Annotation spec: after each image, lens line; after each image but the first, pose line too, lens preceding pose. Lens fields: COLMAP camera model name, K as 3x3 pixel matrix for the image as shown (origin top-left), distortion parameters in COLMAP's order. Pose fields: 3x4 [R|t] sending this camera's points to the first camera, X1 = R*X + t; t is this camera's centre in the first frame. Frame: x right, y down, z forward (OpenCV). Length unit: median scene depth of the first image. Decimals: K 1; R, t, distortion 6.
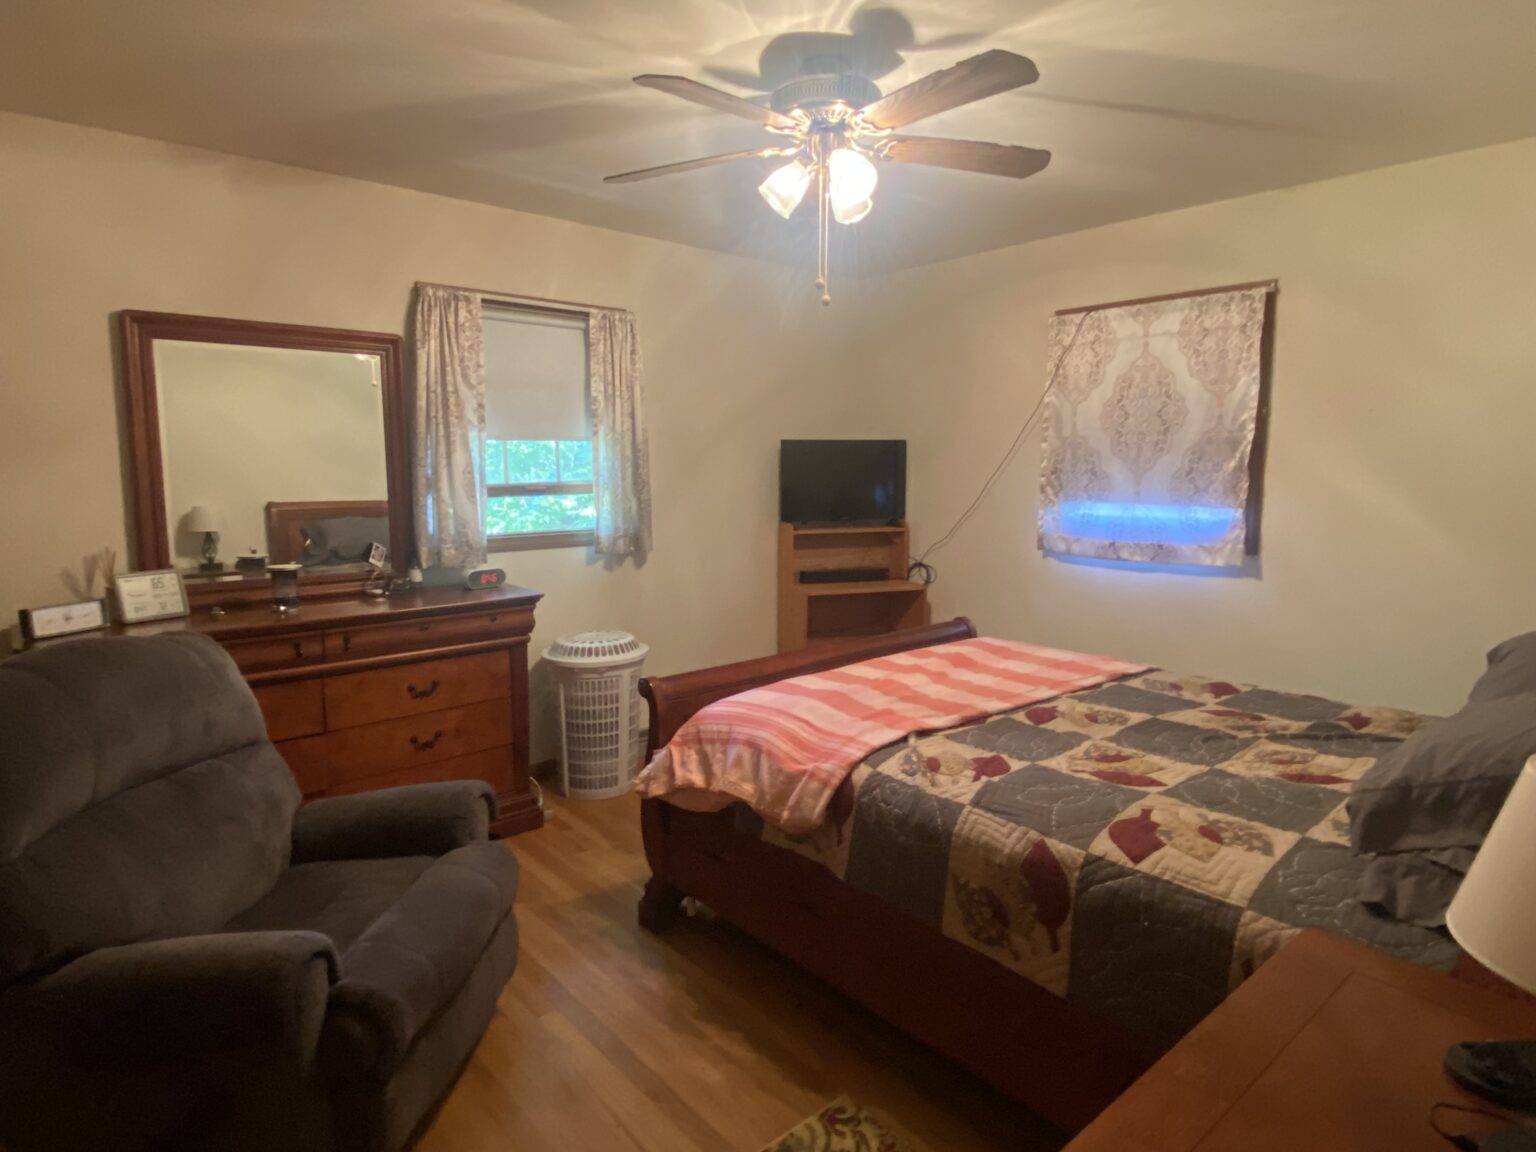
lens RADIAL K [[868.6, 0, 771.5], [0, 868.6, 571.8], [0, 0, 1]] dist [0.007506, -0.005397]
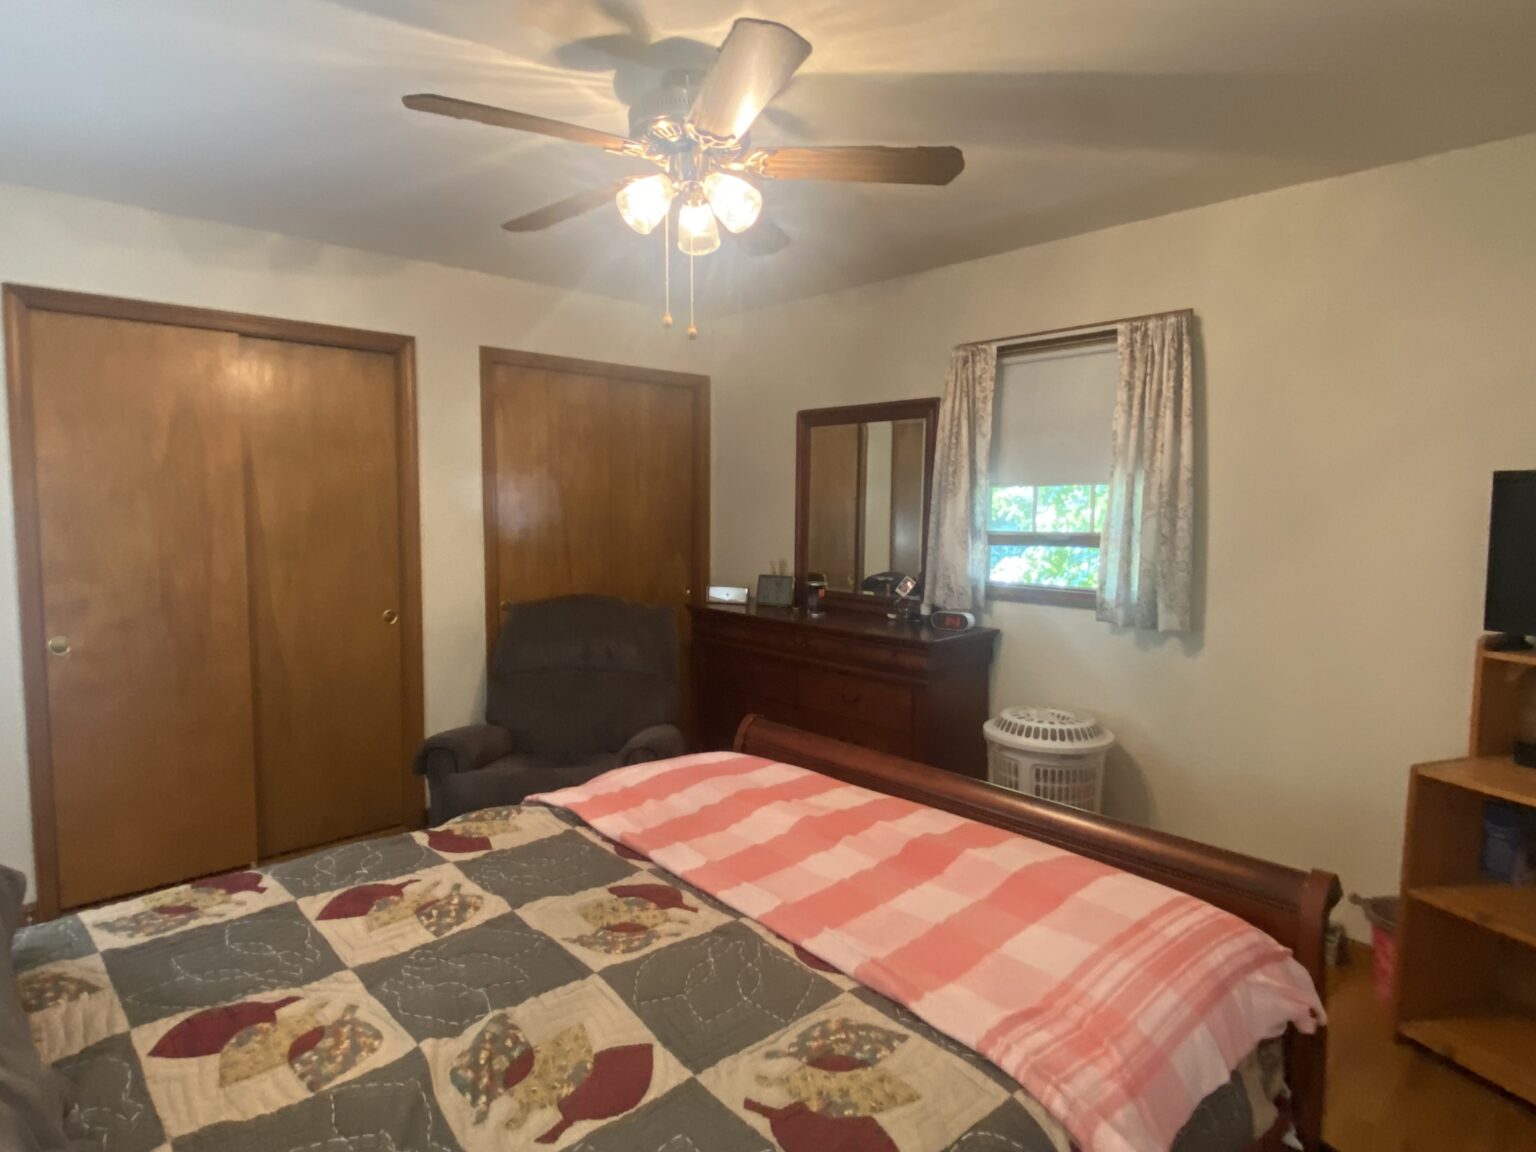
lens RADIAL K [[868.6, 0, 772.2], [0, 868.6, 580.3], [0, 0, 1]] dist [0.007506, -0.005397]
pose [[0.035837, 0.086095, -0.995642, 0.678347], [-0.125462, 0.988787, 0.080987, -0.097898], [0.991451, 0.122012, 0.046237, 0.733839]]
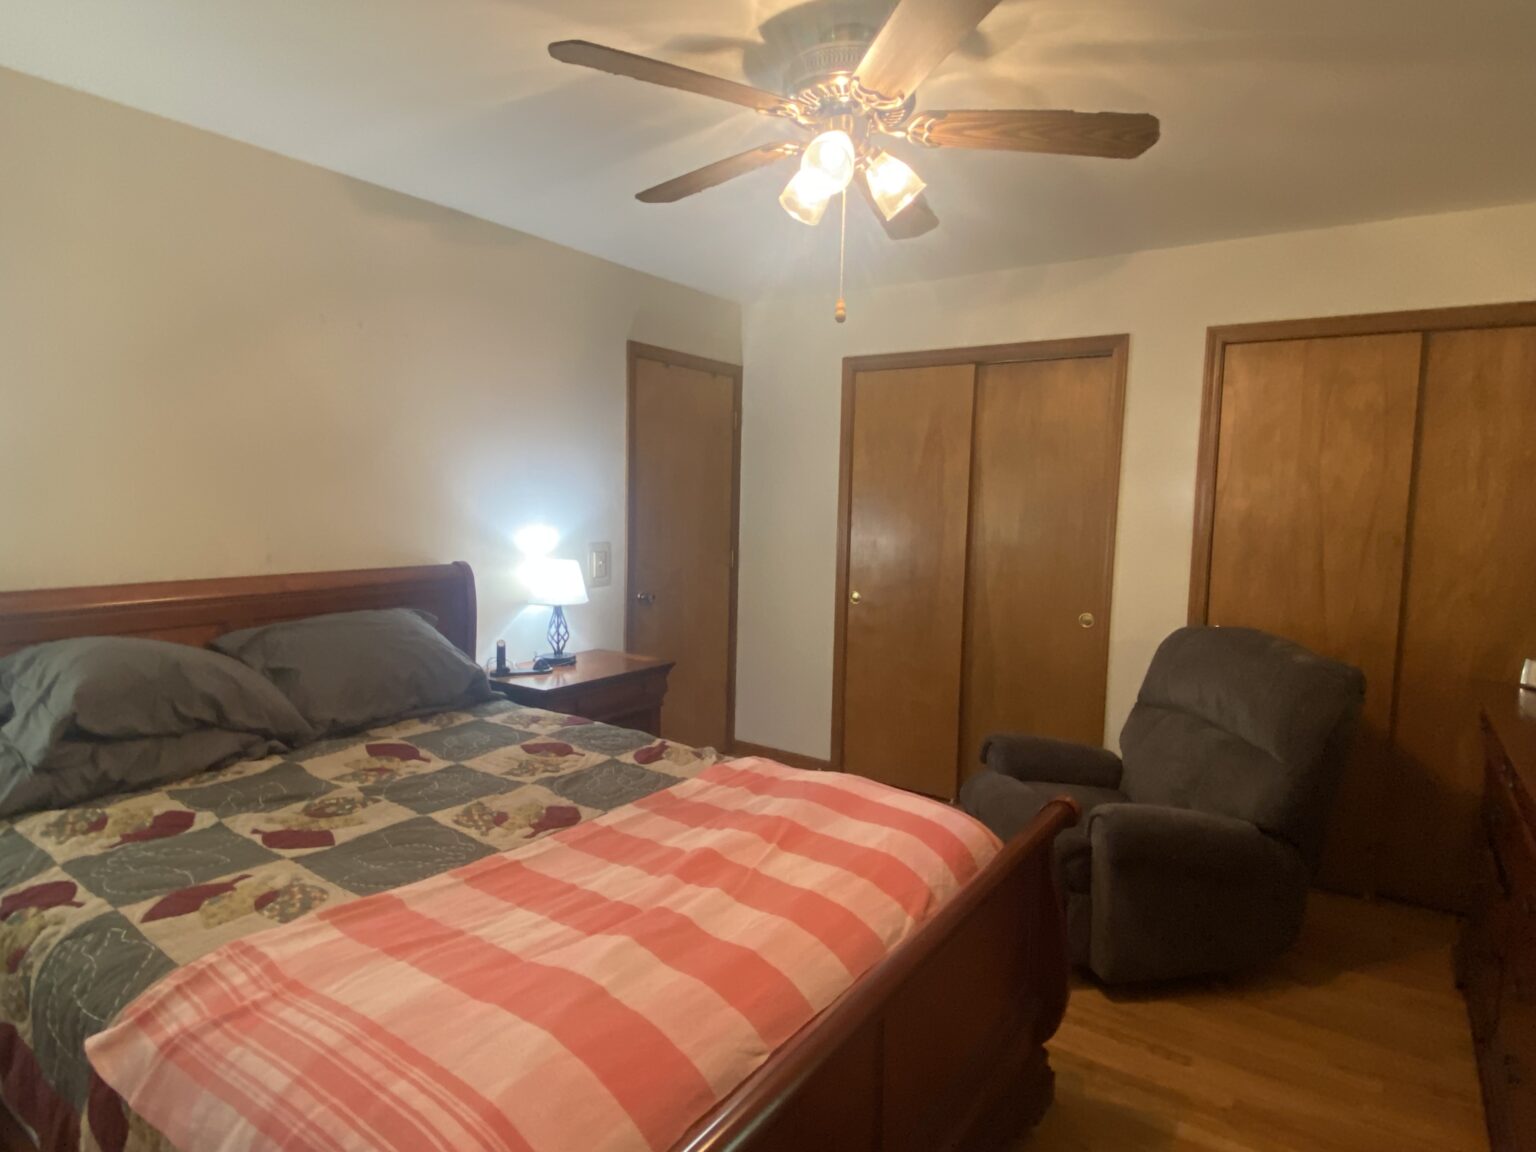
lens RADIAL K [[868.6, 0, 772.5], [0, 868.6, 575.3], [0, 0, 1]] dist [0.007506, -0.005397]
pose [[-0.964660, -0.004633, -0.263457, 0.239547], [-0.062681, 0.975179, 0.212359, -0.166452], [0.255933, 0.221368, -0.941007, 1.241590]]
